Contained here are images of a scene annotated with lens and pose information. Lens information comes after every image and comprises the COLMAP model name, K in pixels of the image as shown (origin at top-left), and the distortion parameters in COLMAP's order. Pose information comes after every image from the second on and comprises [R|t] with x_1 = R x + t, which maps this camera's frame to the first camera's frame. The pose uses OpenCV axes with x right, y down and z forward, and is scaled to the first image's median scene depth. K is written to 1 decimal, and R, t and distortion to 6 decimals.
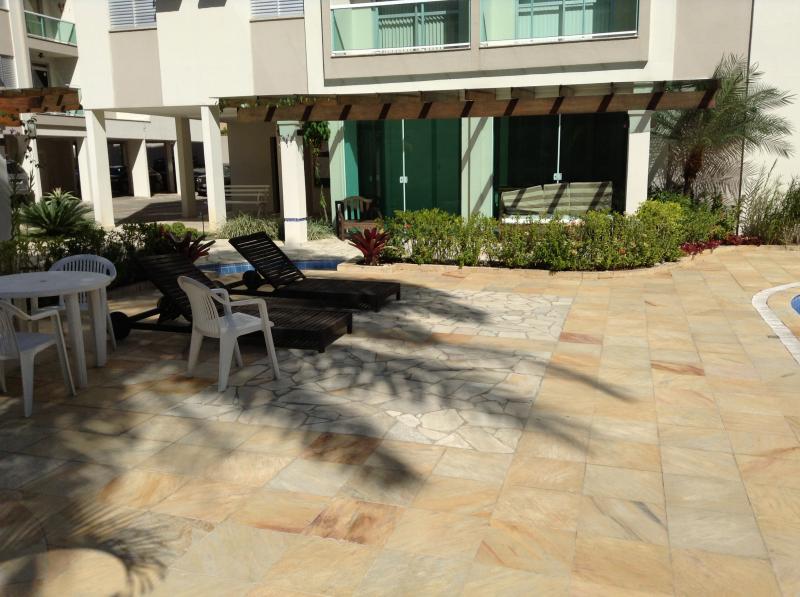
lens RADIAL K [[725.2, 0, 400.0], [0, 725.2, 298.5], [0, 0, 1]] dist [0.213775, -0.356880]
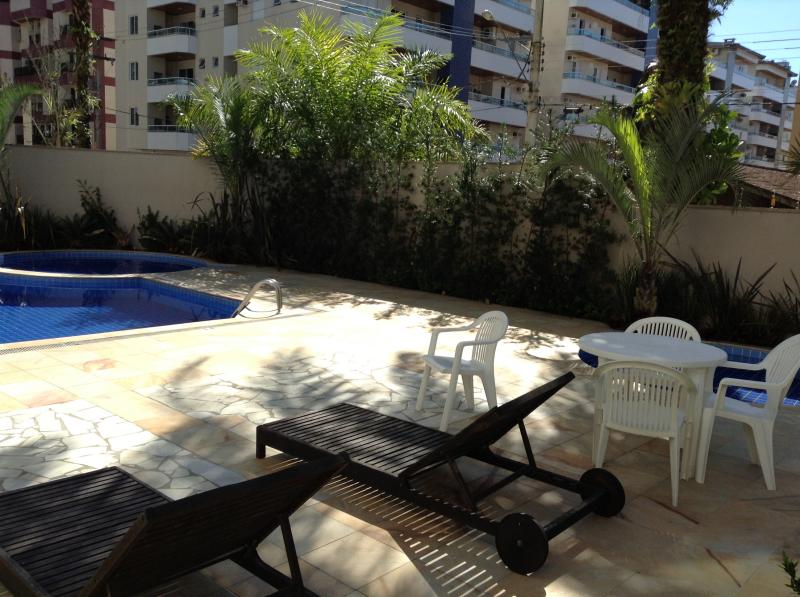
lens RADIAL K [[749.2, 0, 400.0], [0, 749.2, 298.5], [0, 0, 1]] dist [-0.003370, -0.404595]
pose [[-0.904648, -0.095080, 0.415418, -0.476231], [0.039673, 0.951771, 0.304234, -0.305174], [-0.424309, 0.291706, -0.857245, 1.565666]]
